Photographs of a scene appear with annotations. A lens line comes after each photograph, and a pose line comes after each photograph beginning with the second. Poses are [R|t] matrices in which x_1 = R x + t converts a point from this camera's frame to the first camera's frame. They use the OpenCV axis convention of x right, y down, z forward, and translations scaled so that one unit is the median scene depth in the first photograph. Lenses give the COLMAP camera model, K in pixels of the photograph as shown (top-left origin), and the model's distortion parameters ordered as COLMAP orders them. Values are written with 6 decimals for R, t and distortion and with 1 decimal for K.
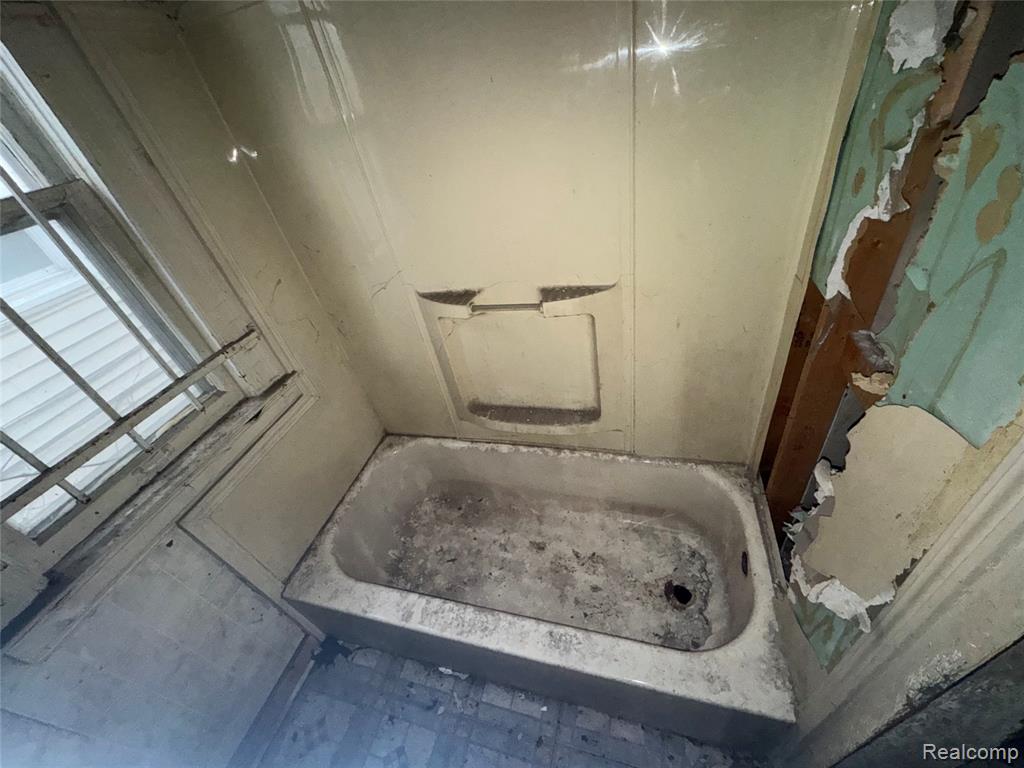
lens RADIAL K [[405.5, 0, 509.1], [0, 405.5, 385.6], [0, 0, 1]] dist [-0.005030, 0.000534]
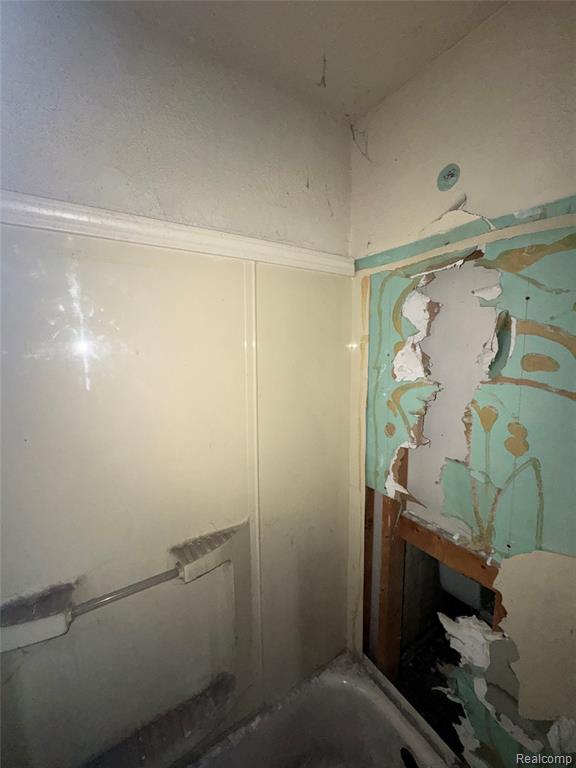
lens RADIAL K [[304.2, 0, 289.2], [0, 304.2, 383.7], [0, 0, 1]] dist [-0.005030, 0.000534]
pose [[0.639299, 0.080139, 0.764771, -0.292653], [0.375146, 0.835662, -0.401166, -0.180857], [-0.671239, 0.543366, 0.504174, 0.304221]]
